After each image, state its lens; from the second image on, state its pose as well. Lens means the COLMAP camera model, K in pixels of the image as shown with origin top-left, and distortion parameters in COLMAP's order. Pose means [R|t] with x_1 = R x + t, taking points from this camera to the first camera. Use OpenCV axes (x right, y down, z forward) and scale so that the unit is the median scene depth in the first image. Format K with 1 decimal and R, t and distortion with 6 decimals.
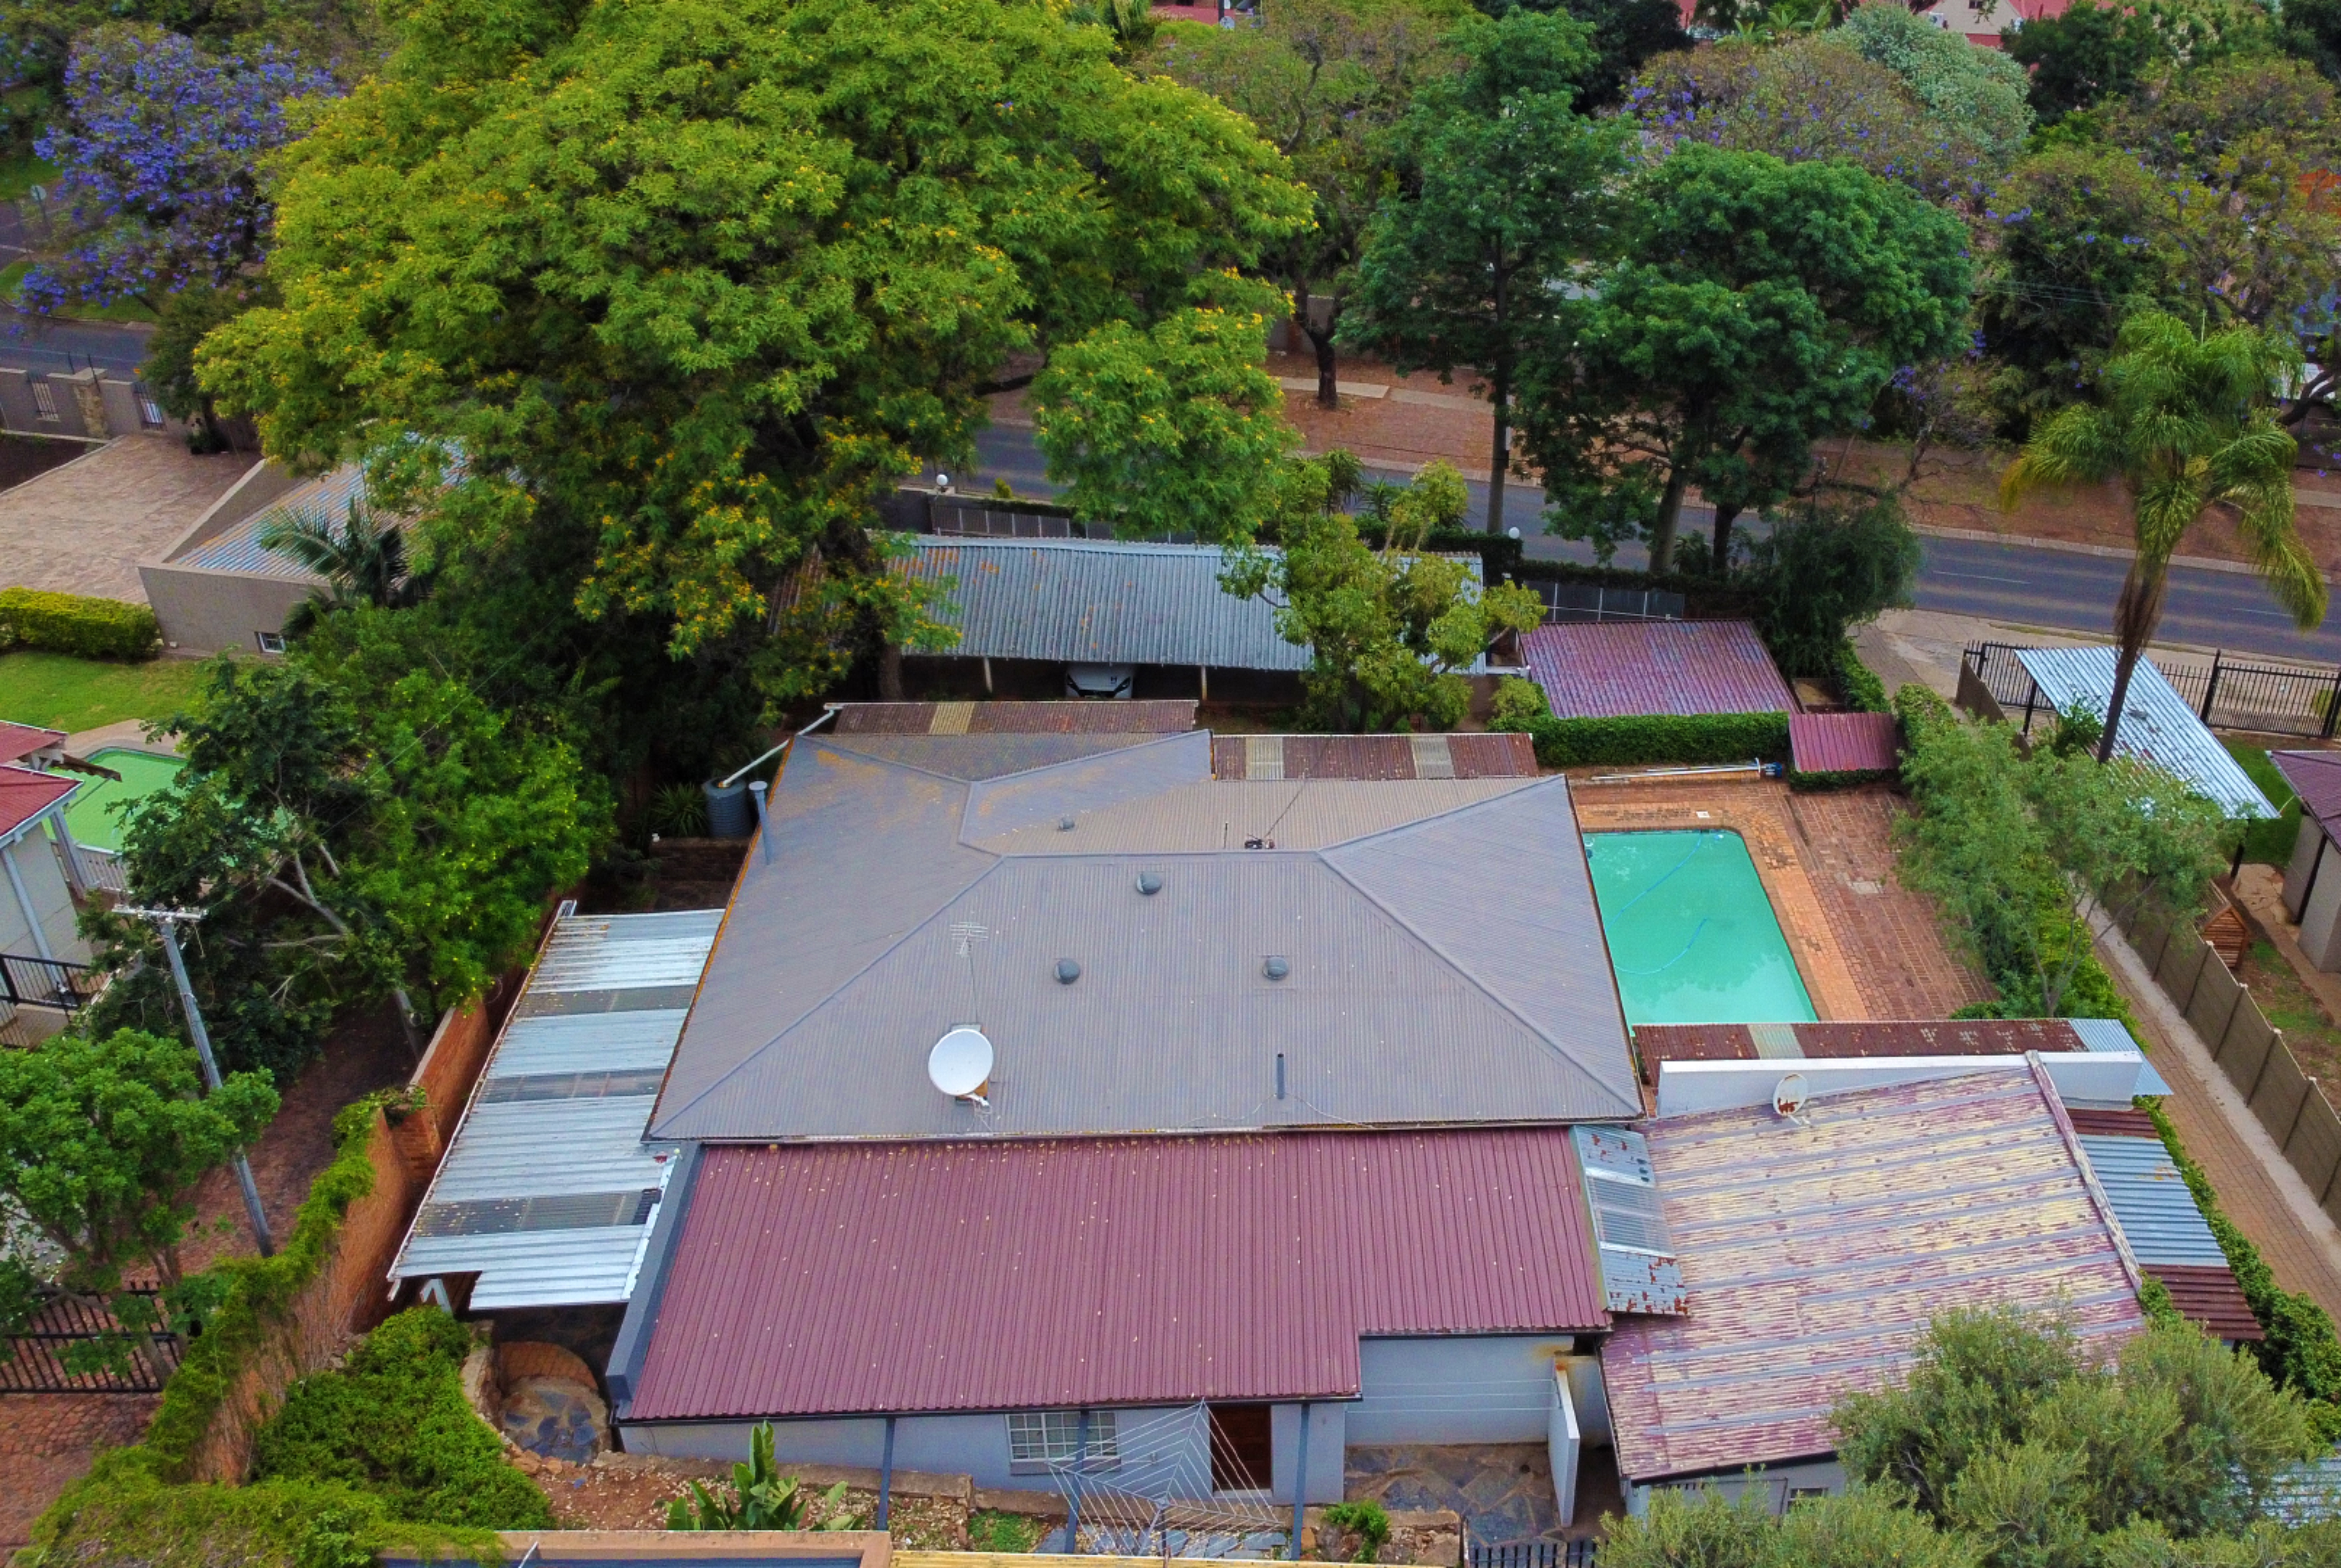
lens RADIAL K [[2062.8, 0, 1174.9], [0, 2062.8, 836.7], [0, 0, 1]] dist [-0.000277, -0.006495]
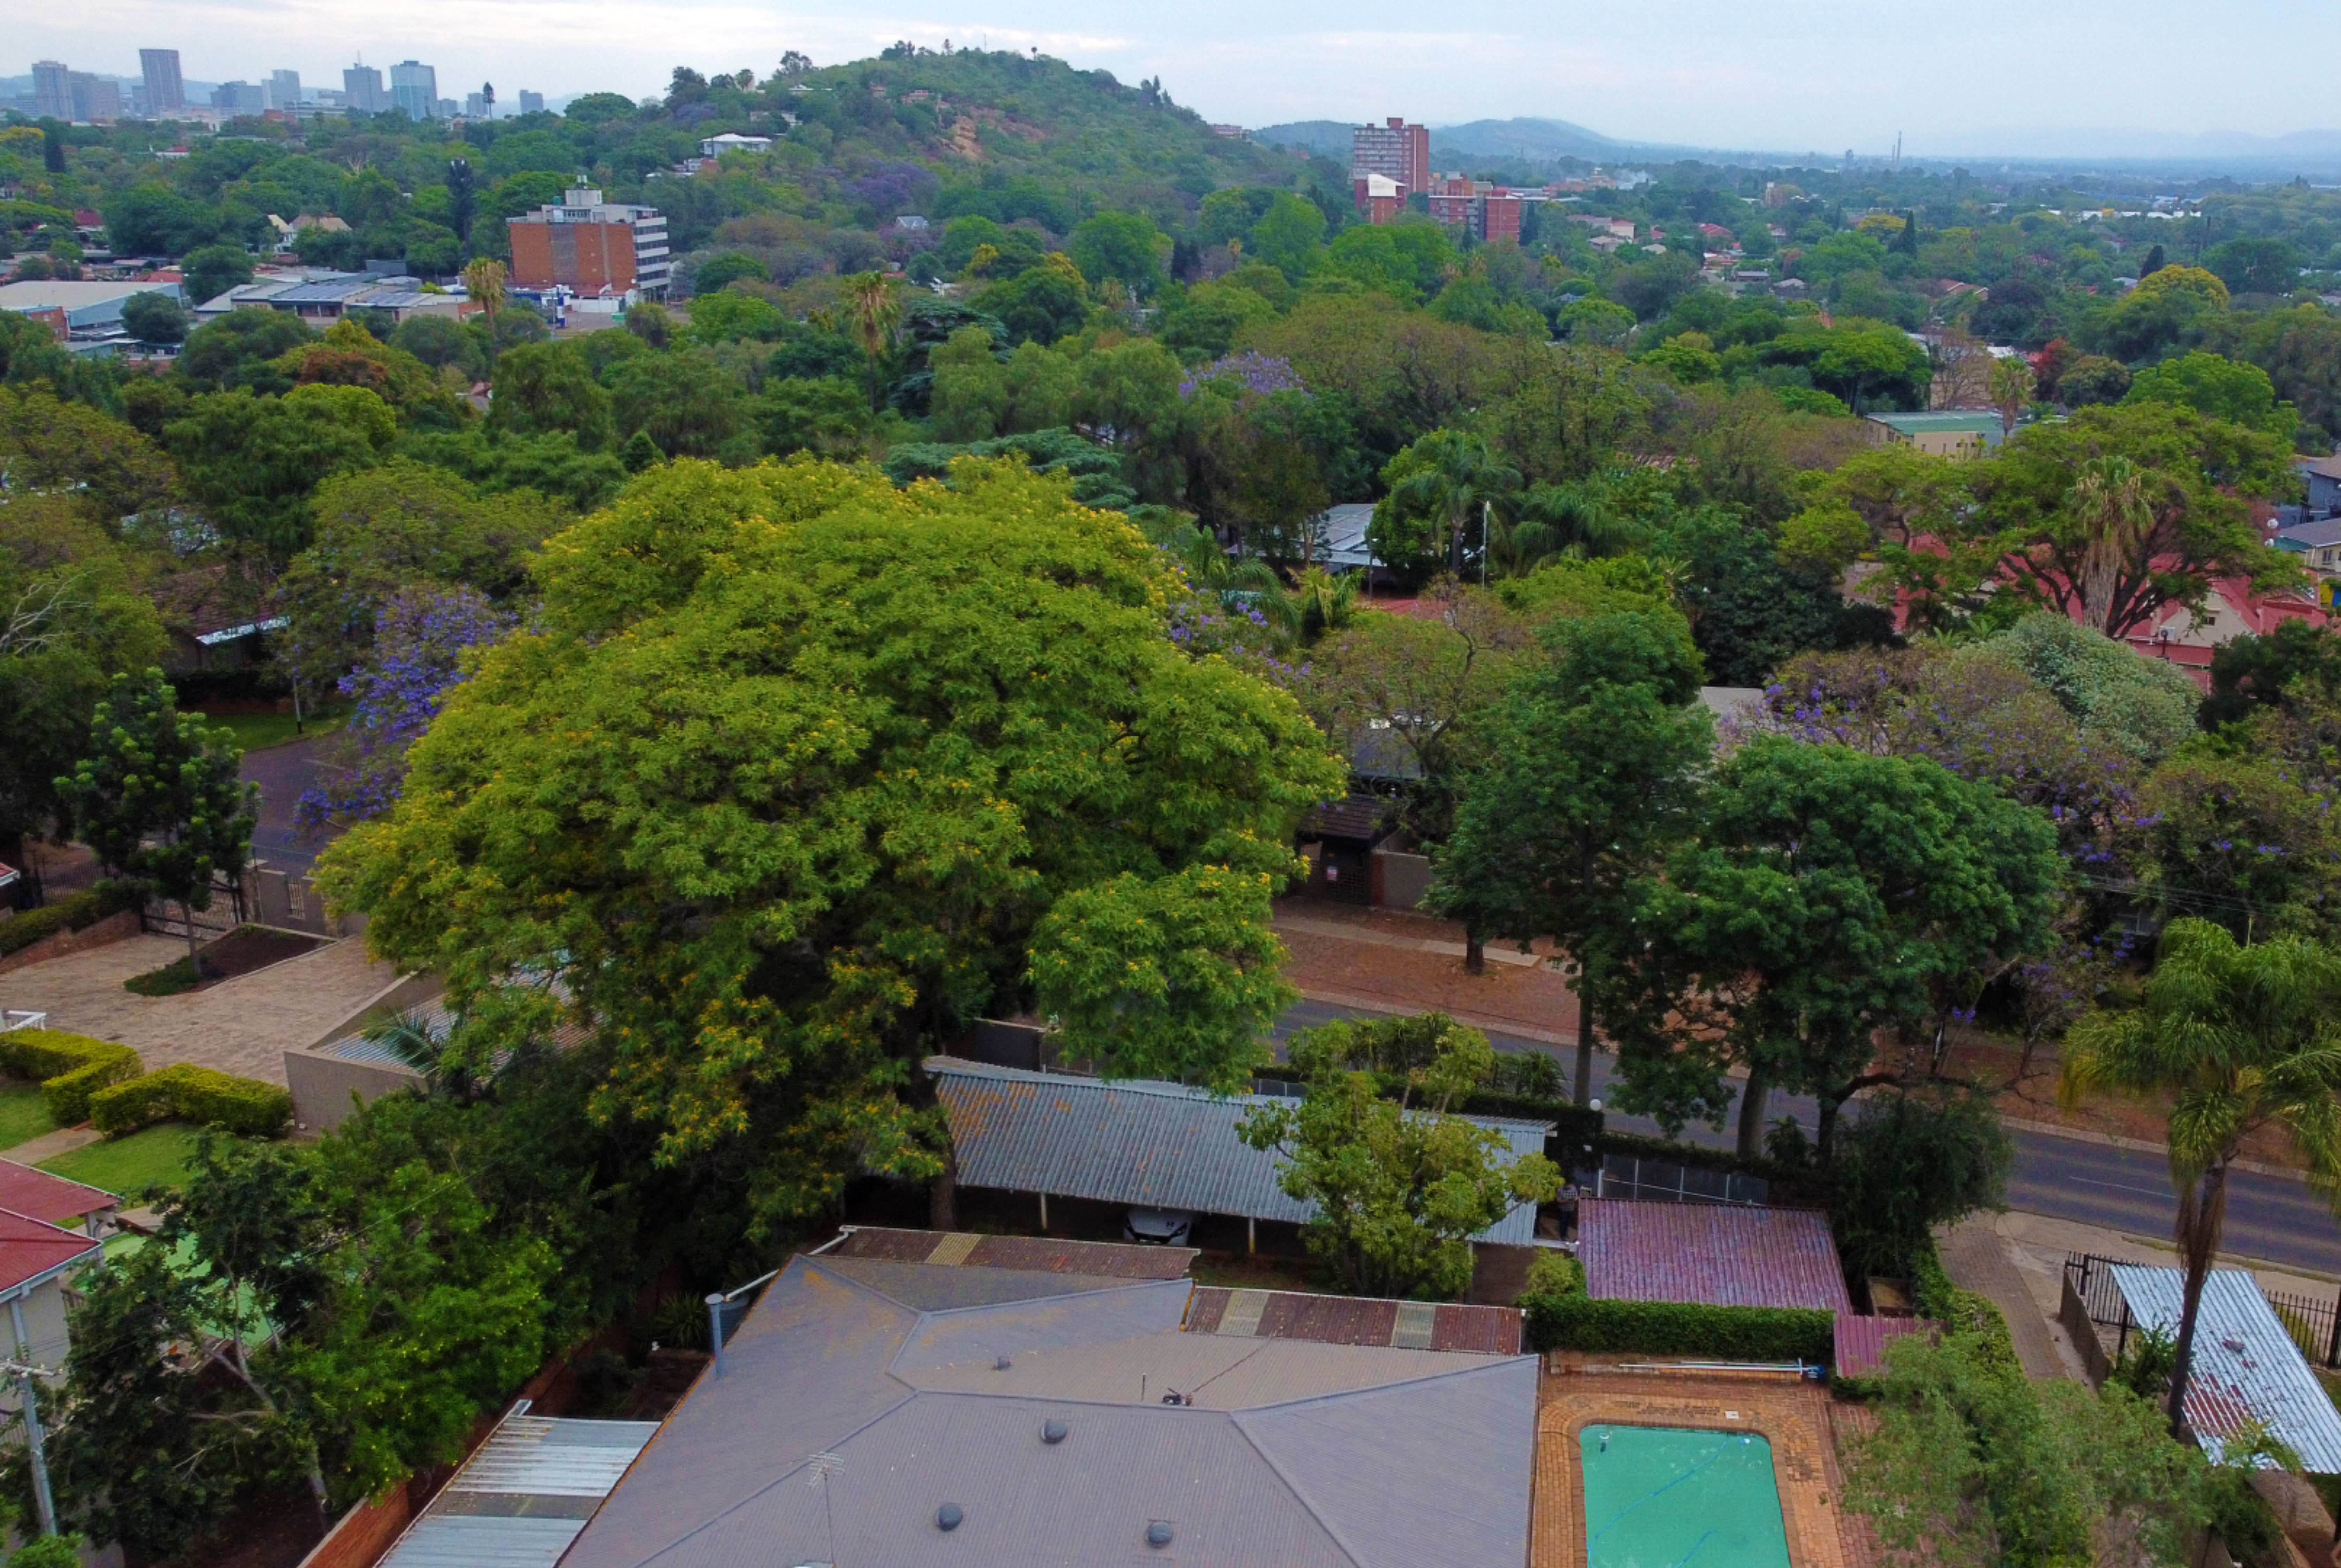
lens RADIAL K [[2062.8, 0, 1174.9], [0, 2062.8, 836.7], [0, 0, 1]] dist [-0.000277, -0.006495]
pose [[0.988253, 0.047172, -0.145368, 0.146846], [-0.083763, 0.962766, -0.257030, -0.001803], [0.127830, 0.266187, 0.955408, 0.002568]]
